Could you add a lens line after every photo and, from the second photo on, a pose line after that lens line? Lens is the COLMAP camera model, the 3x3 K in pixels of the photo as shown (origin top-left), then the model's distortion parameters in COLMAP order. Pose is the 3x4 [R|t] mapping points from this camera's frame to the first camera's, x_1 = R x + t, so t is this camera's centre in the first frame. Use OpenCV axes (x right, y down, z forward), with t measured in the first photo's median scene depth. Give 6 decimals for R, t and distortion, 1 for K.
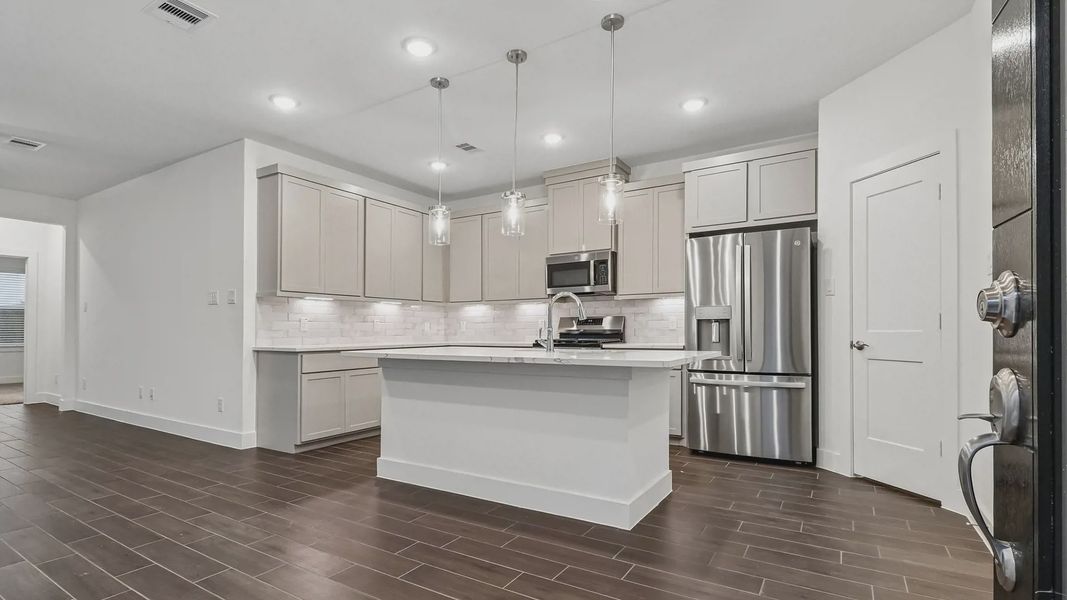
lens RADIAL K [[500.2, 0, 533.5], [0, 500.2, 333.9], [0, 0, 1]] dist [-0.001142, -0.010454]
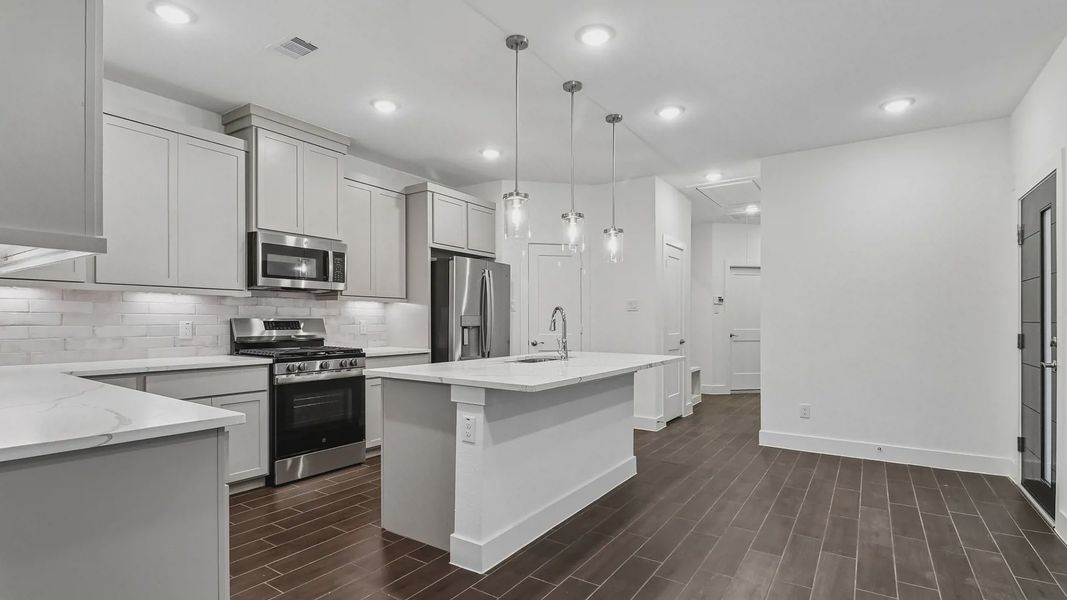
lens RADIAL K [[510.1, 0, 533.5], [0, 510.1, 300.0], [0, 0, 1]] dist [-0.000703, -0.000088]
pose [[0.042679, 0.045482, 0.998053, -0.769982], [0.003077, 0.998953, -0.045654, -0.031517], [-0.999084, 0.005020, 0.042495, 0.708056]]
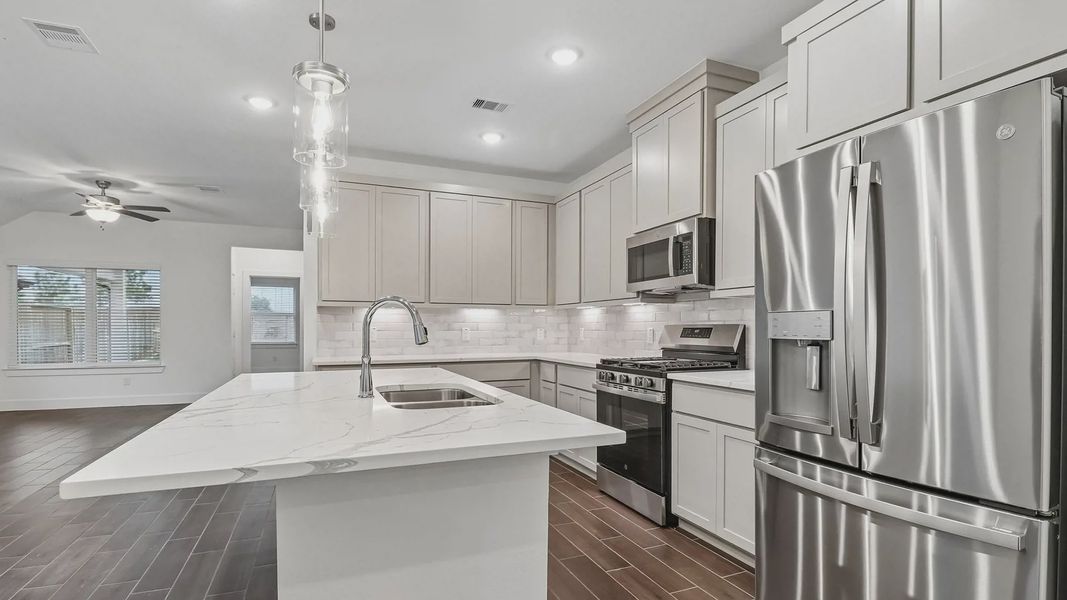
lens RADIAL K [[500.2, 0, 533.5], [0, 500.2, 333.9], [0, 0, 1]] dist [-0.001142, -0.010454]
pose [[0.813026, 0.011745, -0.582109, 0.379211], [-0.007642, 0.999926, 0.009501, -0.032956], [0.582178, -0.003276, 0.813055, 0.433533]]
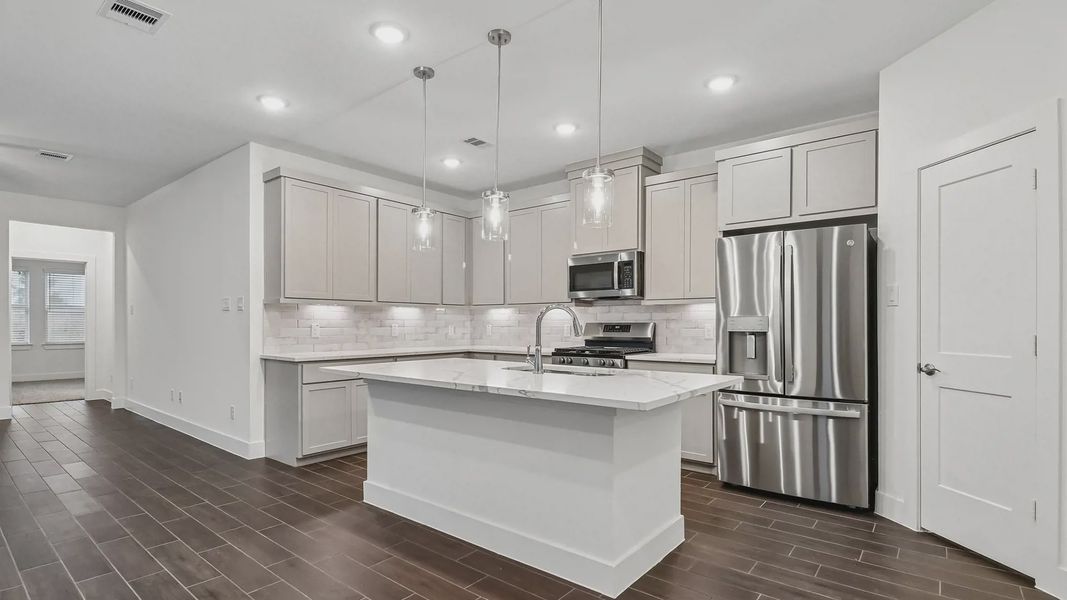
lens RADIAL K [[503.1, 0, 534.1], [0, 503.1, 324.0], [0, 0, 1]] dist [0.000561, -0.014108]
pose [[0.992008, 0.005304, -0.126062, 0.093772], [-0.006114, 0.999963, -0.006036, -0.031056], [0.126025, 0.006759, 0.992004, 0.090810]]
